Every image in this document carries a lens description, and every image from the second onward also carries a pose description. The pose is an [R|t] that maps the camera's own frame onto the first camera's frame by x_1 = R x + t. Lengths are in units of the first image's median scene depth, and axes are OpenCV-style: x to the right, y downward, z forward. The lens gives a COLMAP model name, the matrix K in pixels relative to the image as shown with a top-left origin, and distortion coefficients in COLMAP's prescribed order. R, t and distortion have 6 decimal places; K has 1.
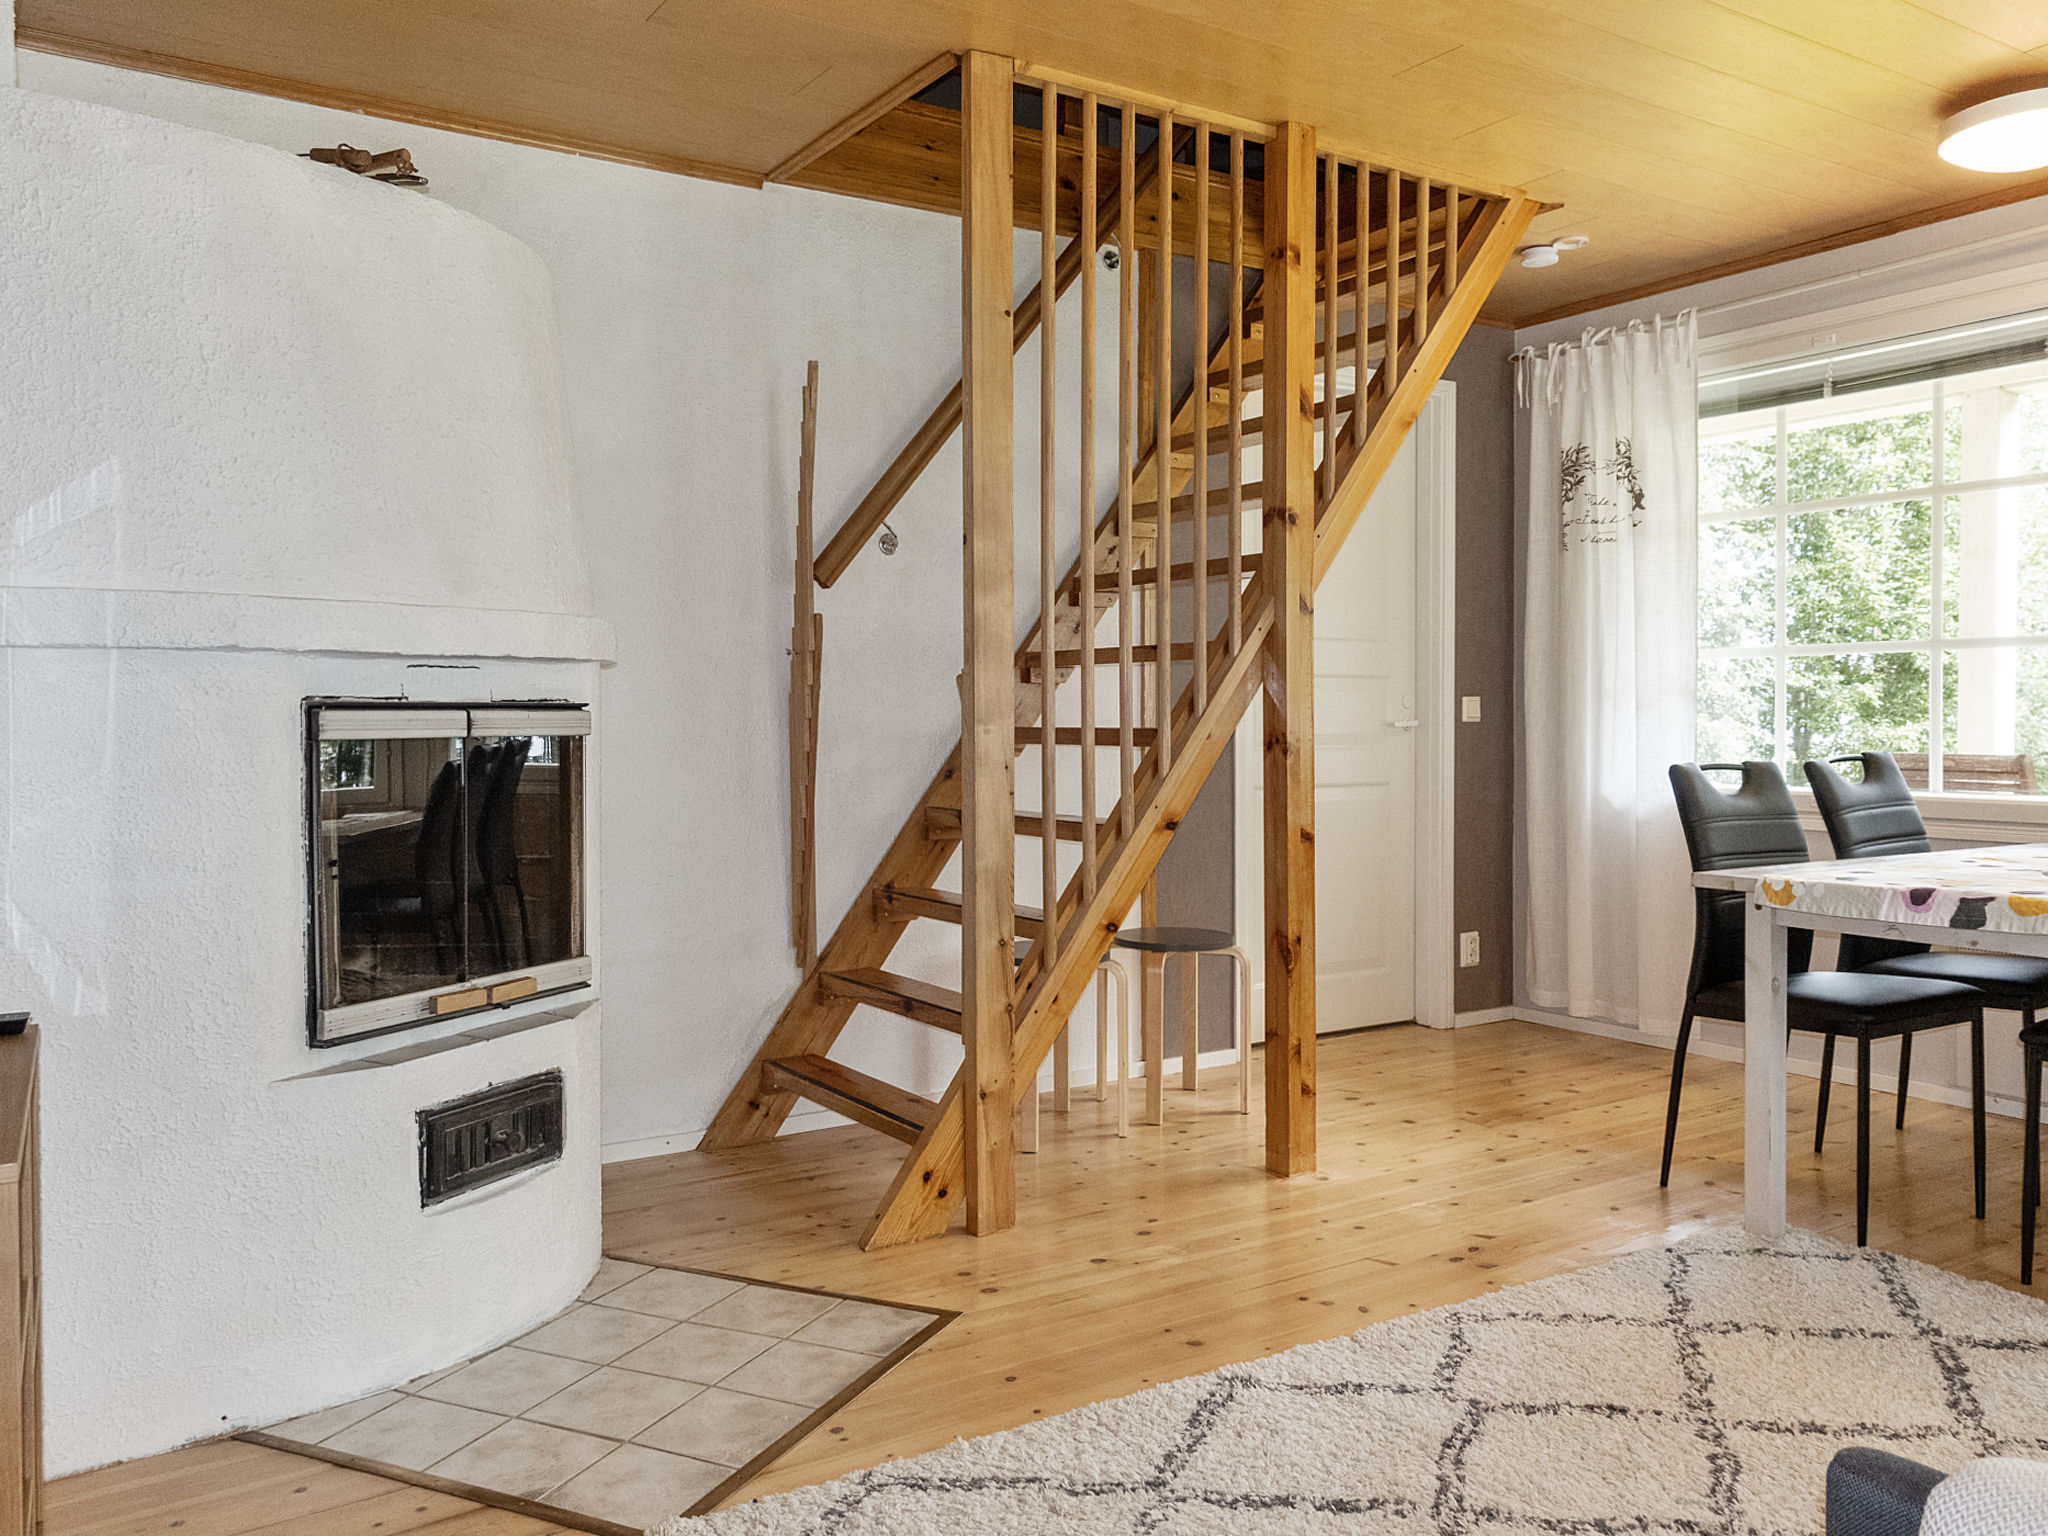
lens RADIAL K [[1674.7, 0, 1023.3], [0, 1674.7, 747.8], [0, 0, 1]] dist [0.002623, 0.003843]
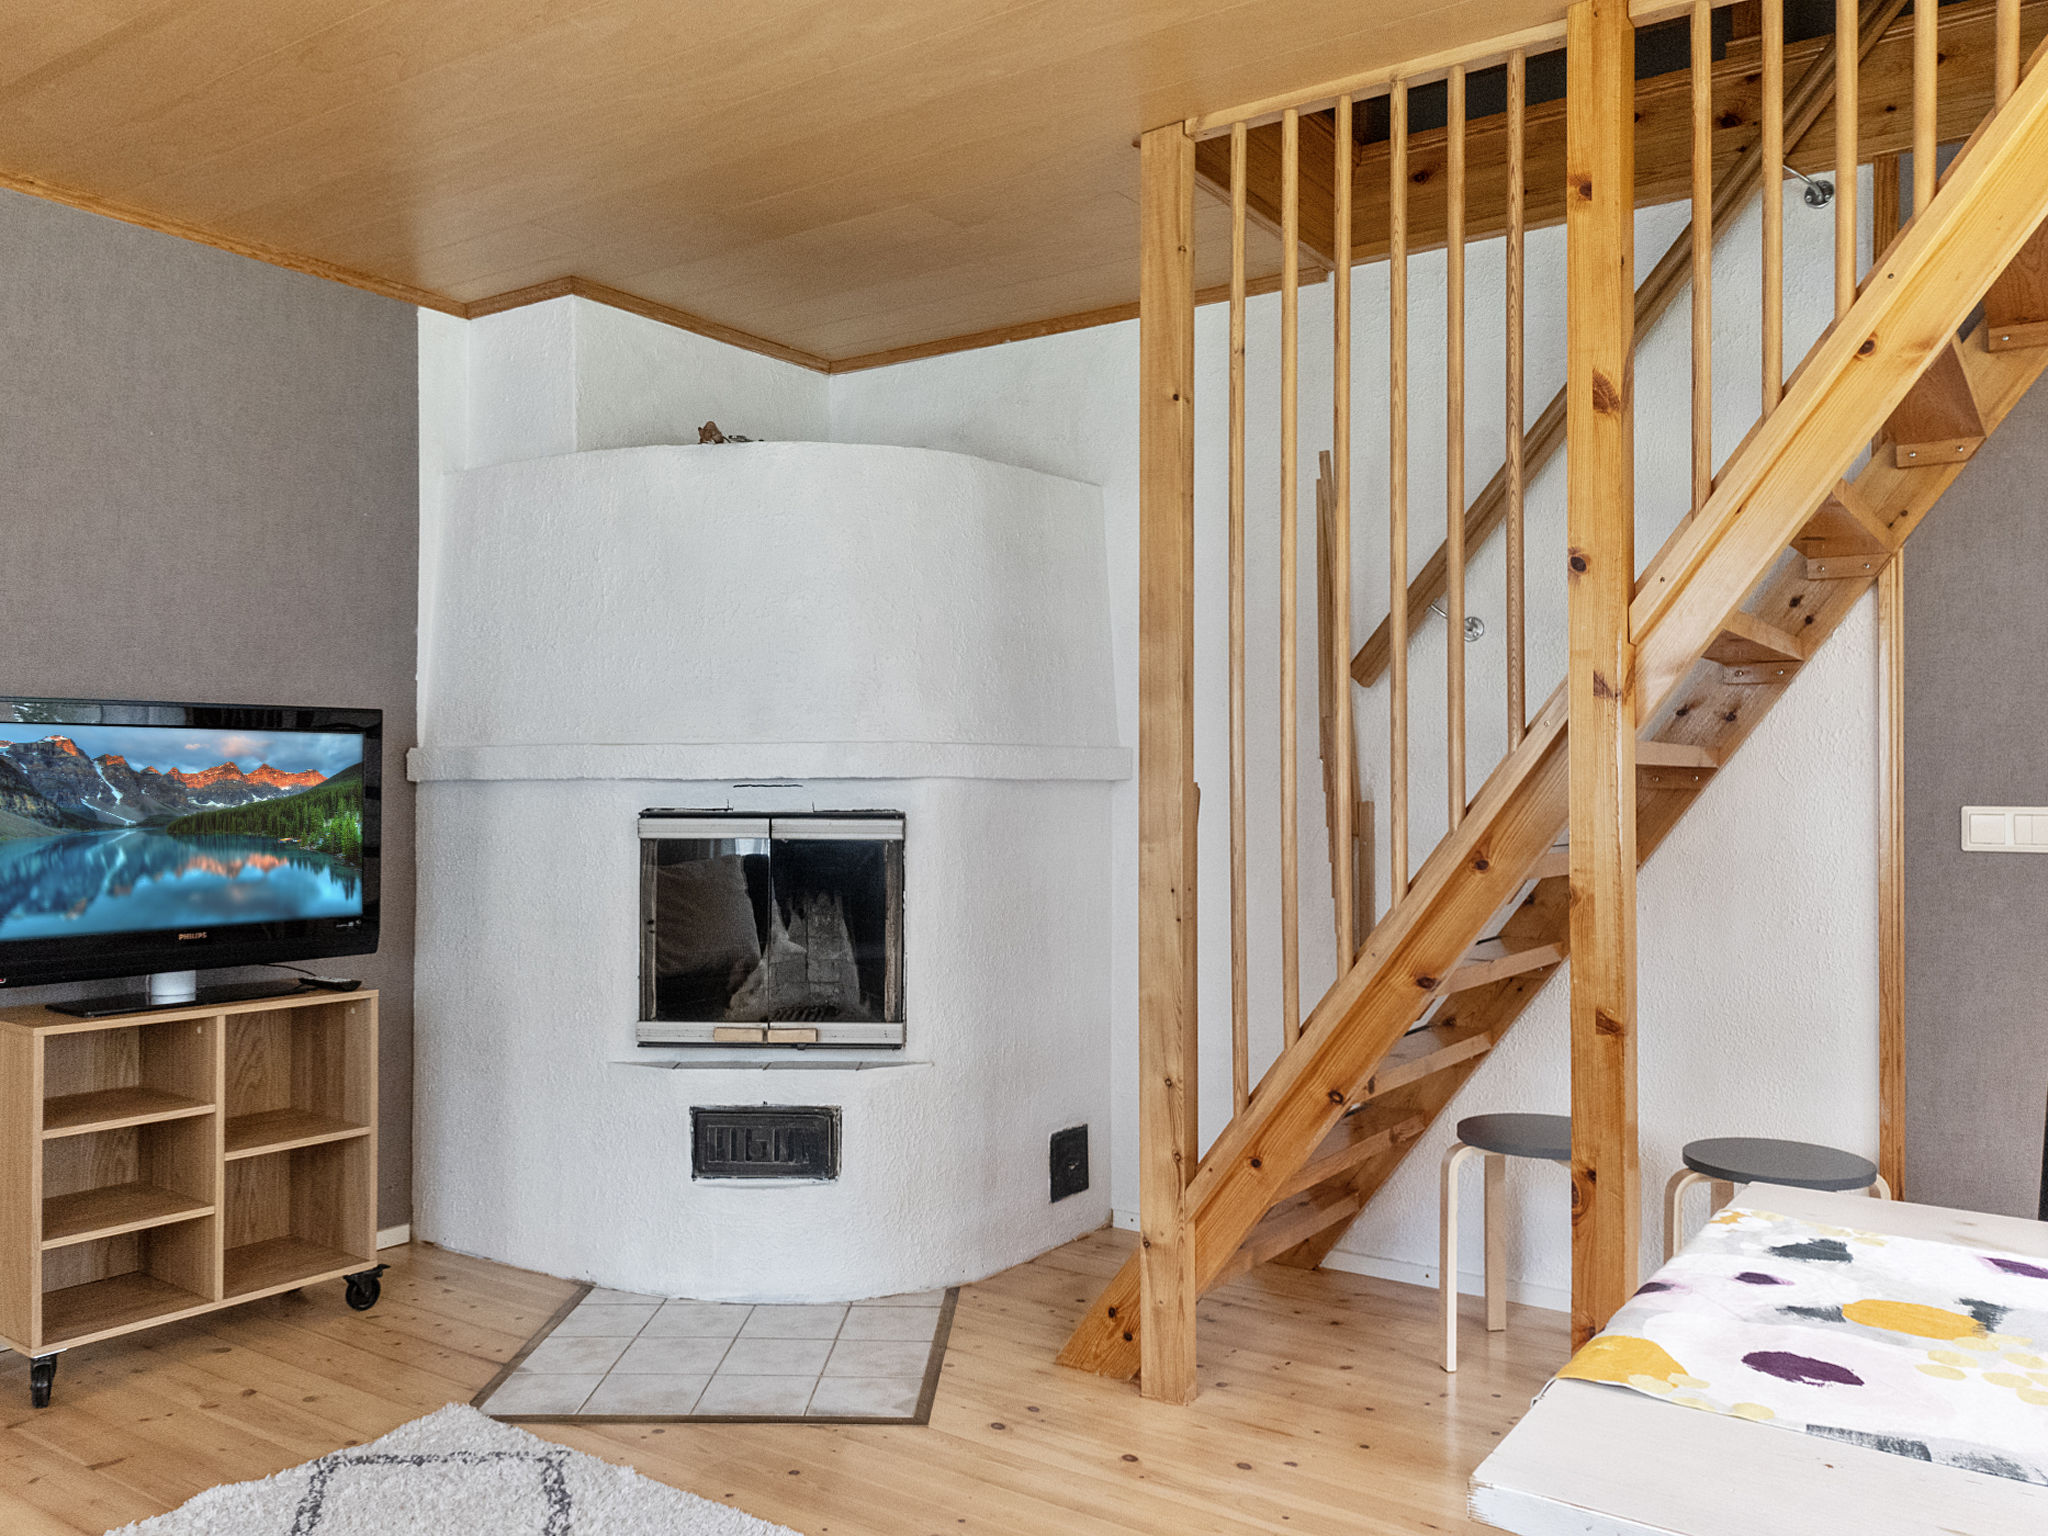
lens RADIAL K [[1674.7, 0, 1056.7], [0, 1674.7, 751.7], [0, 0, 1]] dist [0.002623, 0.003843]
pose [[0.346464, -0.011174, -0.937997, 0.946457], [-0.022093, 0.999554, -0.020068, -0.050924], [0.937803, 0.027676, 0.346063, 0.712718]]
